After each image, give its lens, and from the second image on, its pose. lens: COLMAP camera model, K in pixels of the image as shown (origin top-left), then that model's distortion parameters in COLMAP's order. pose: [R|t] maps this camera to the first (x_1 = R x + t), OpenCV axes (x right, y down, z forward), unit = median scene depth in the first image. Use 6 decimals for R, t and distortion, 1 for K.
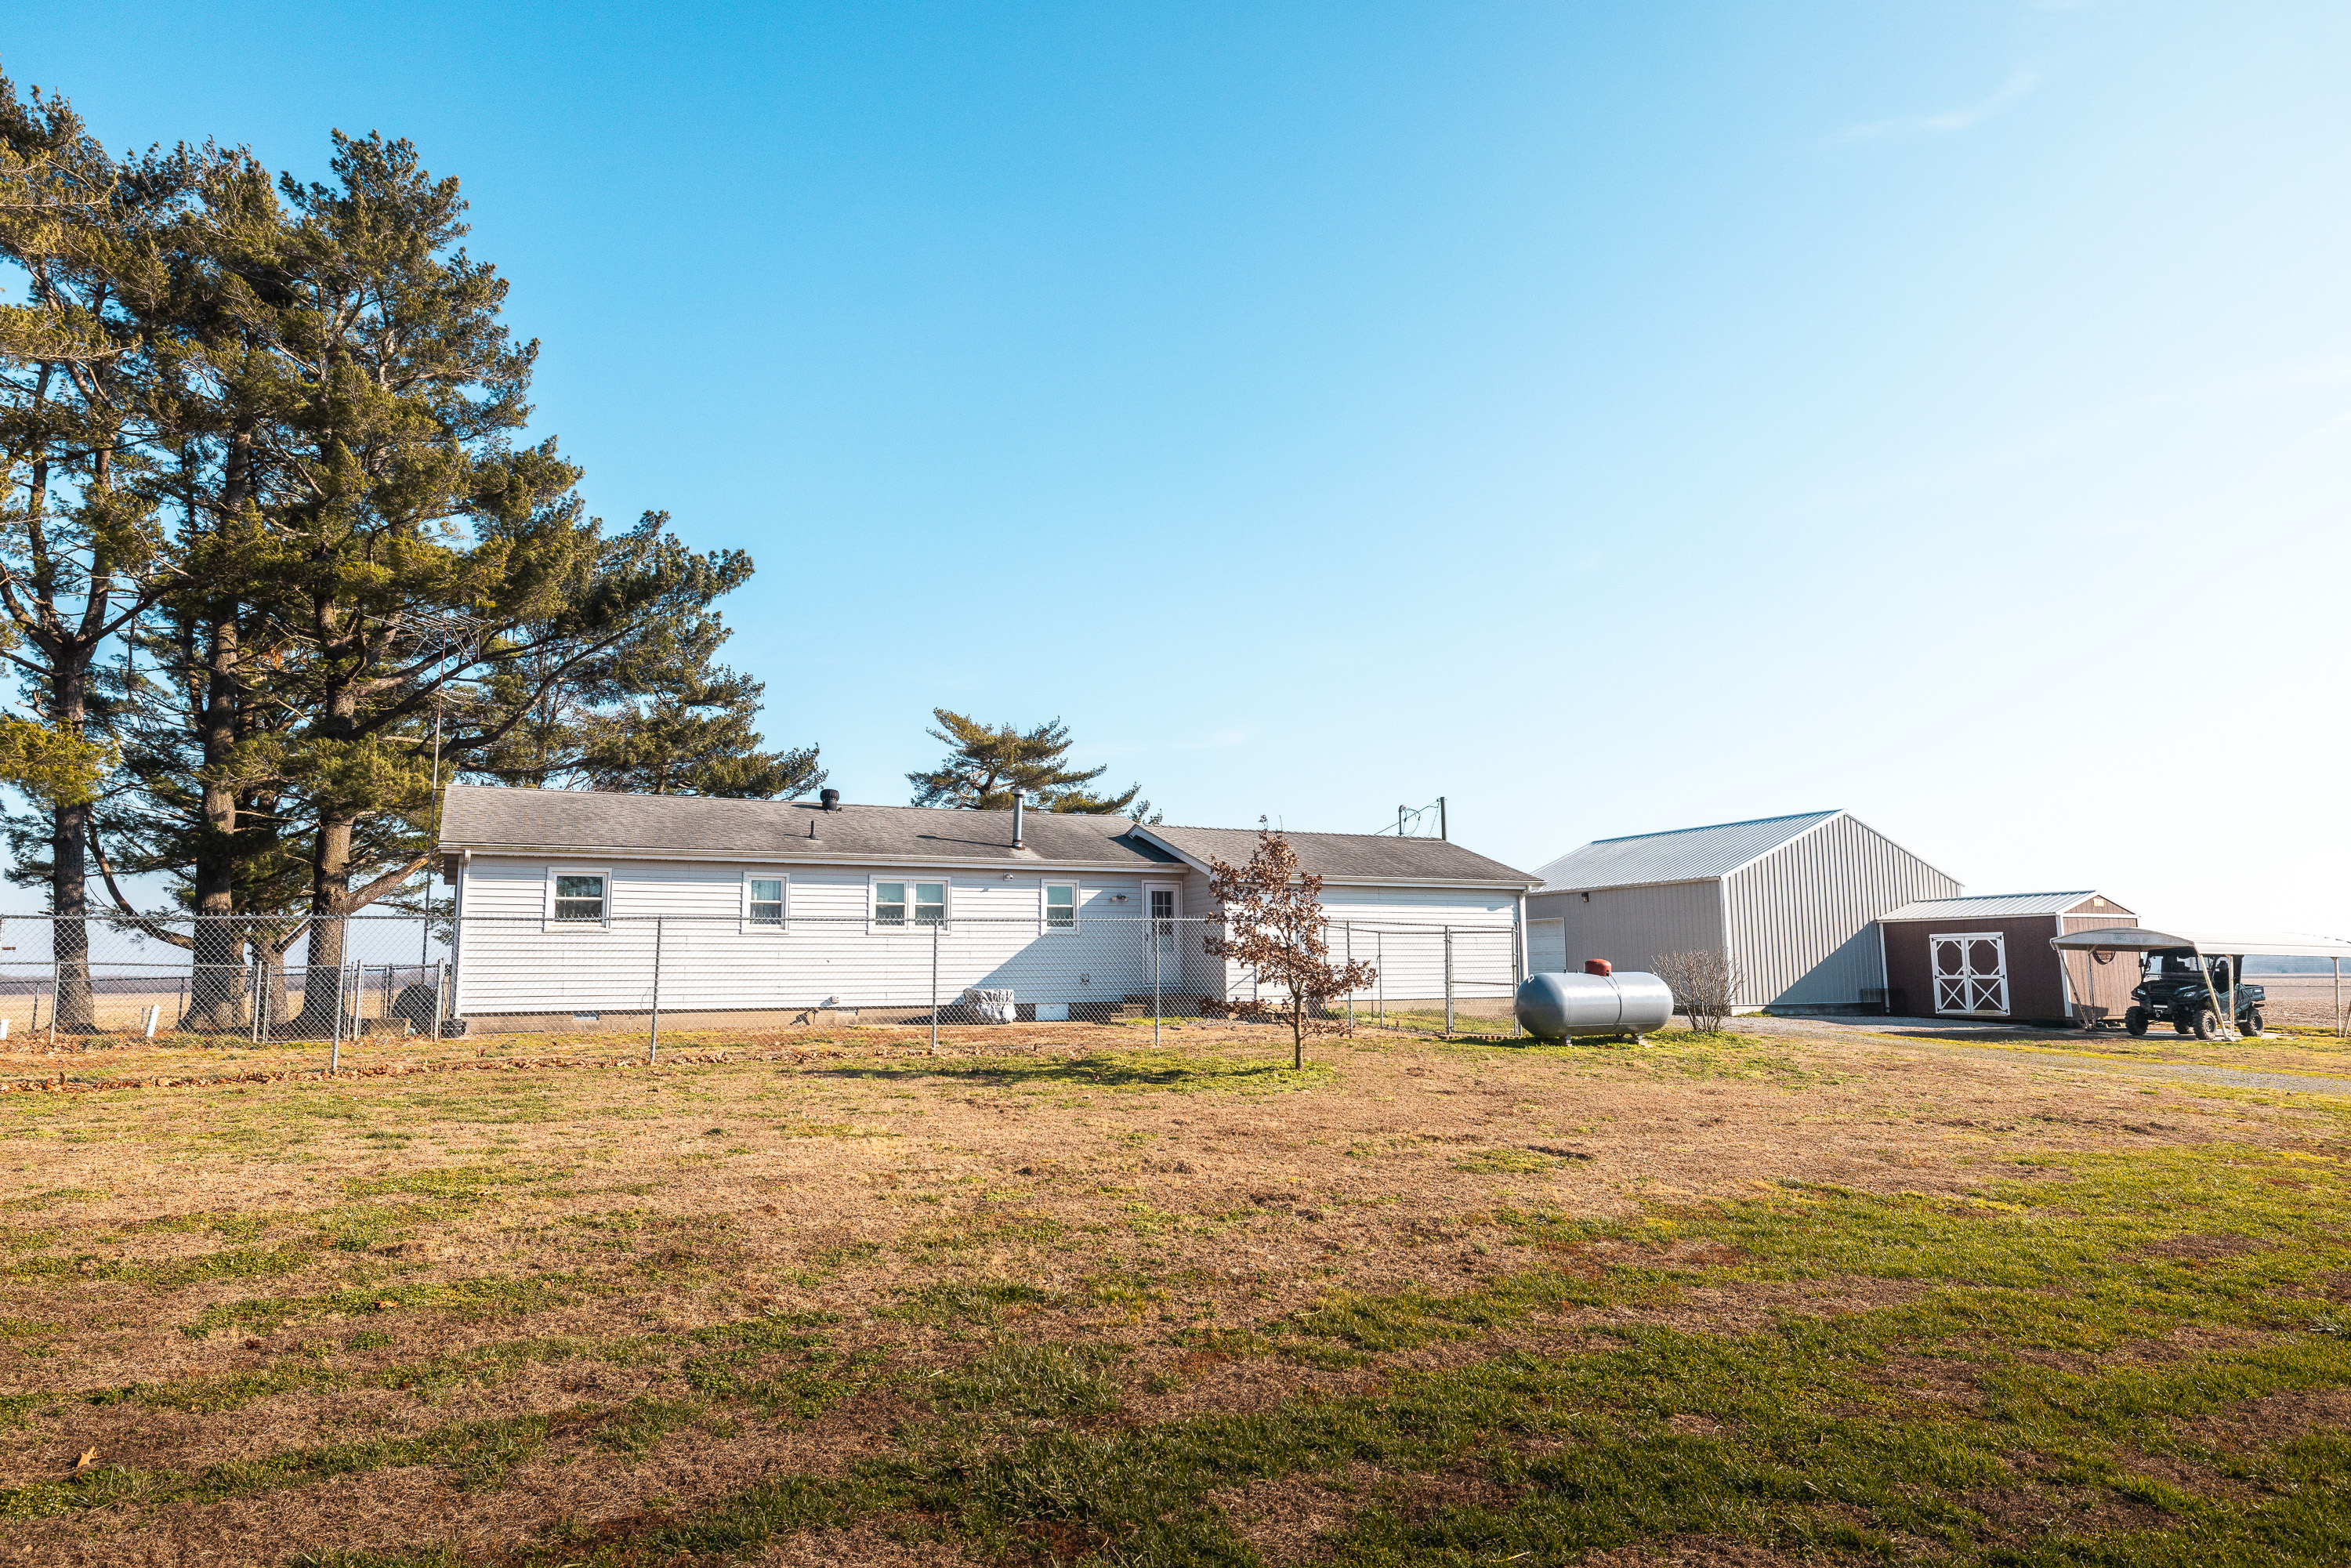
lens RADIAL K [[1391.7, 0, 1171.6], [0, 1391.7, 785.9], [0, 0, 1]] dist [0.002042, 0.000190]
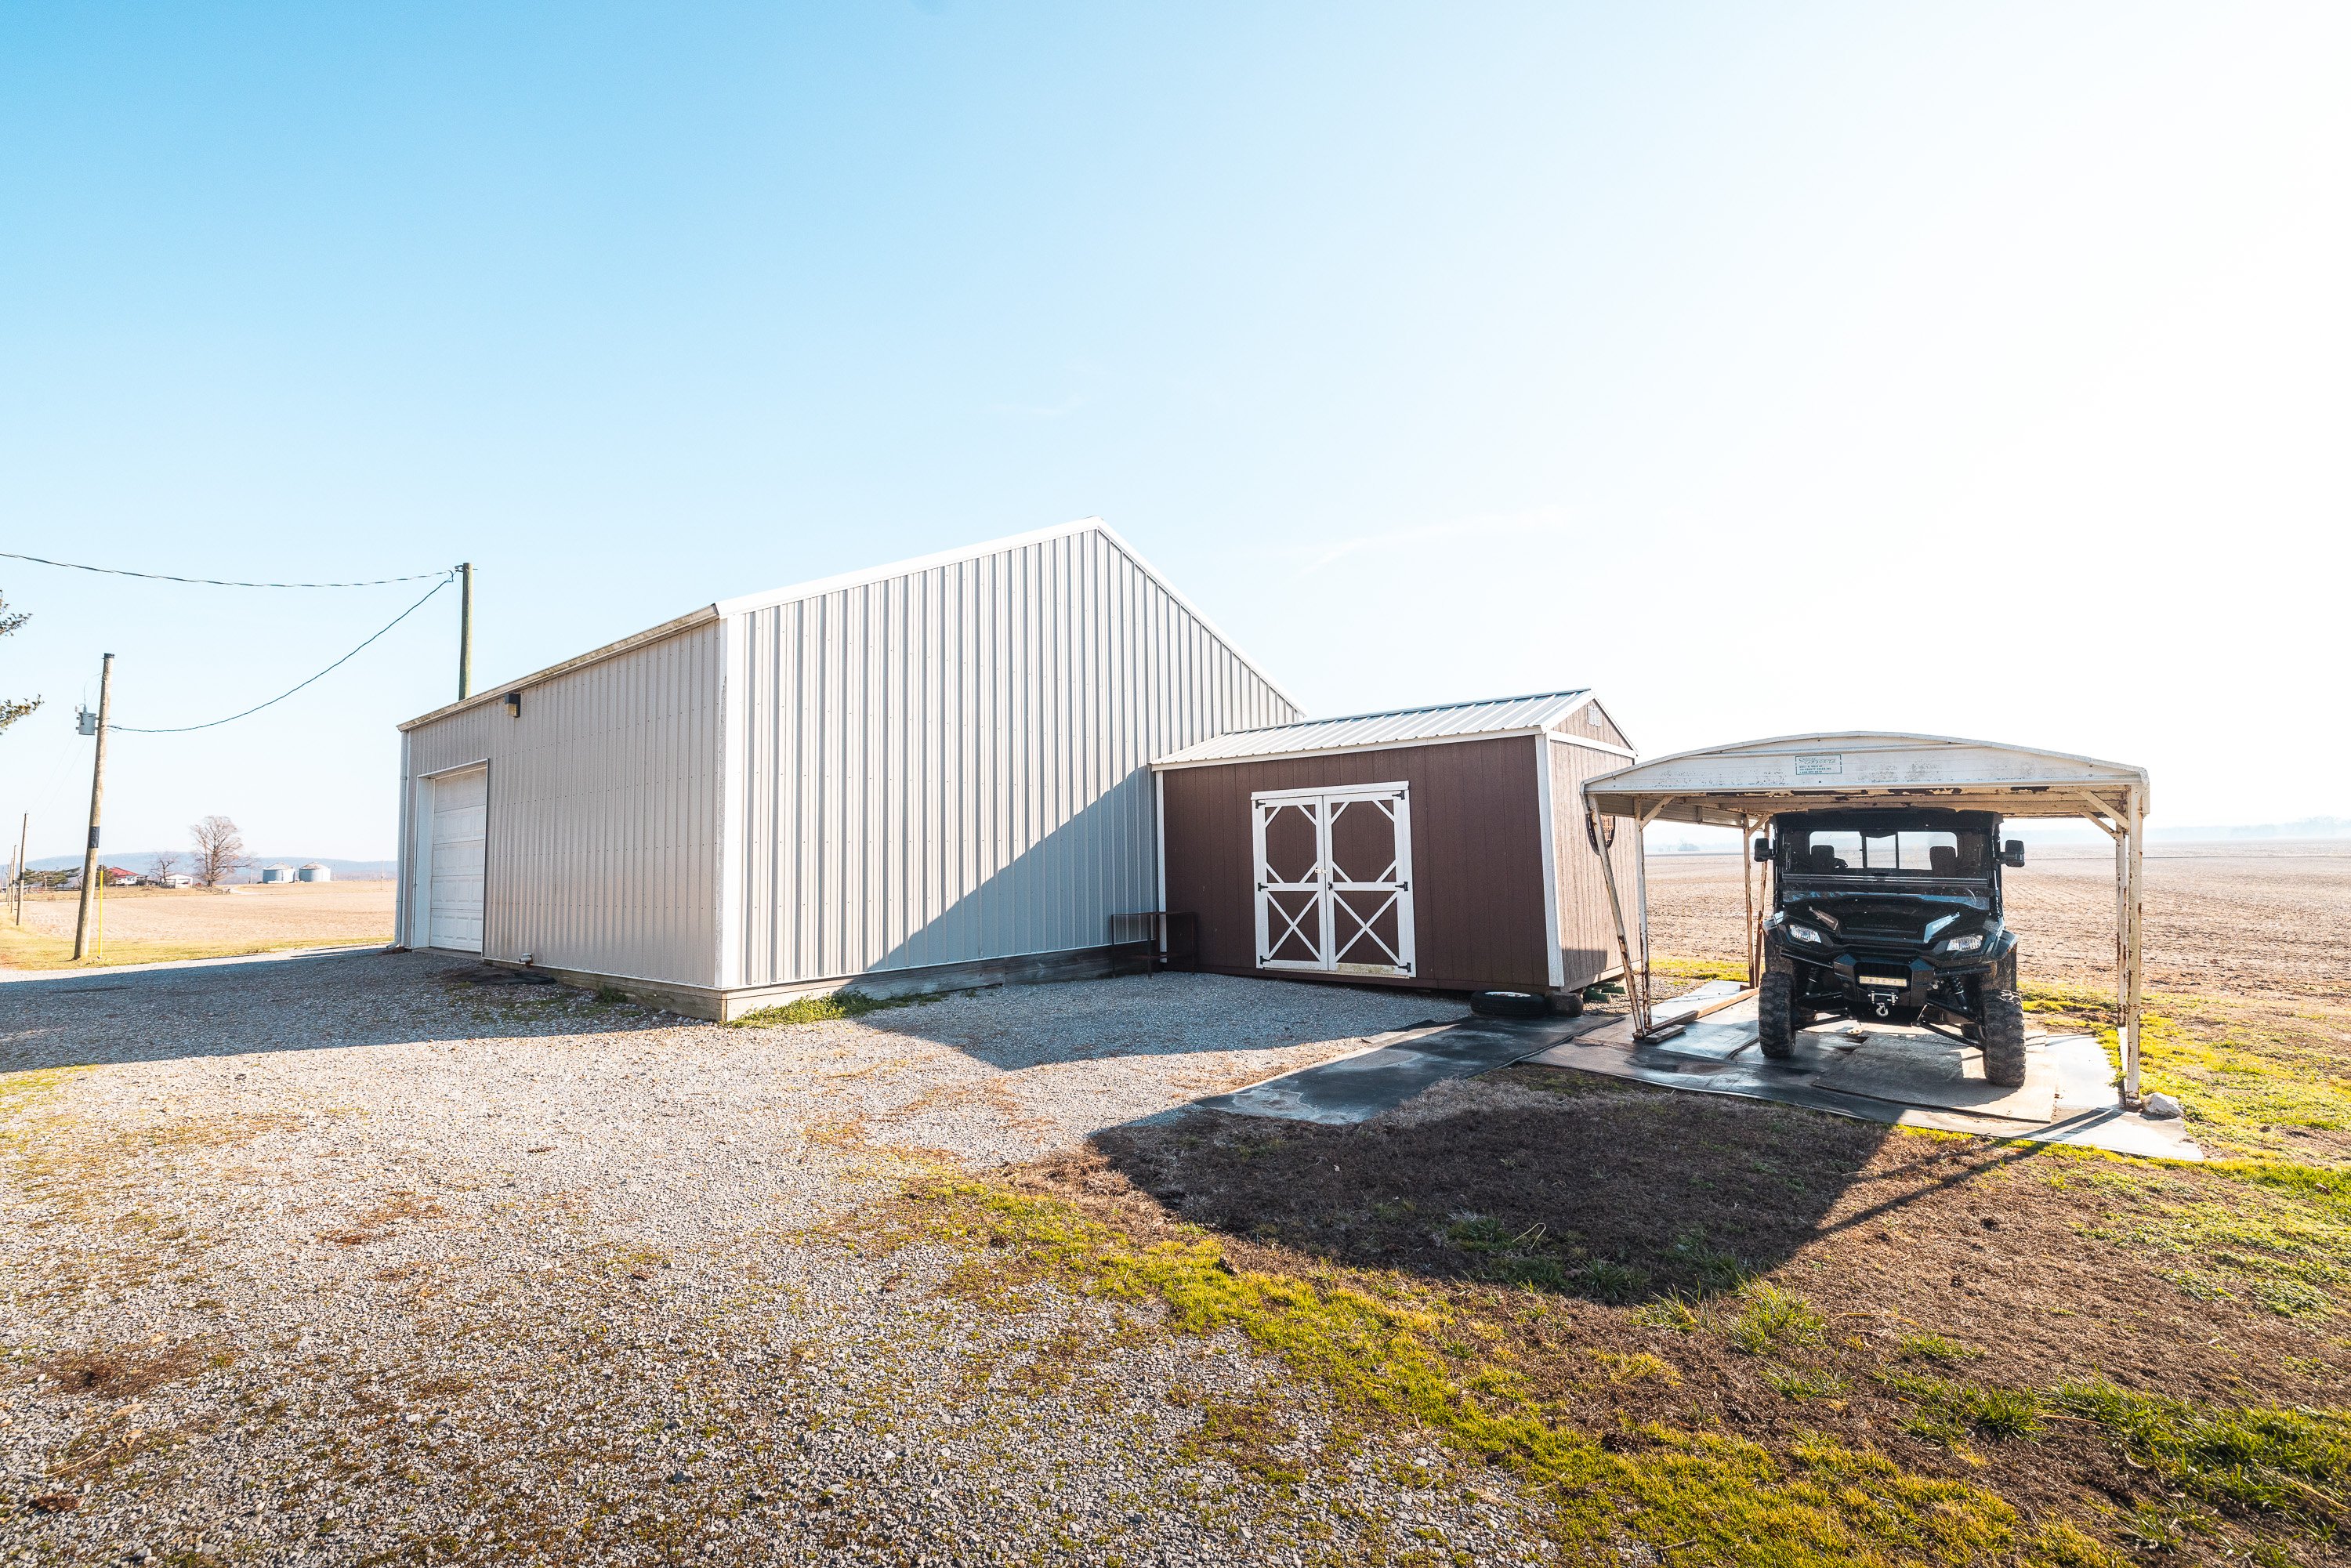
lens RADIAL K [[1018.3, 0, 1174.3], [0, 1018.3, 784.4], [0, 0, 1]] dist [-0.000947, -0.000020]
pose [[0.902076, 0.019507, 0.431135, 0.390253], [-0.042269, 0.998169, 0.043277, 0.093341], [-0.429501, -0.057263, 0.901249, 0.734043]]
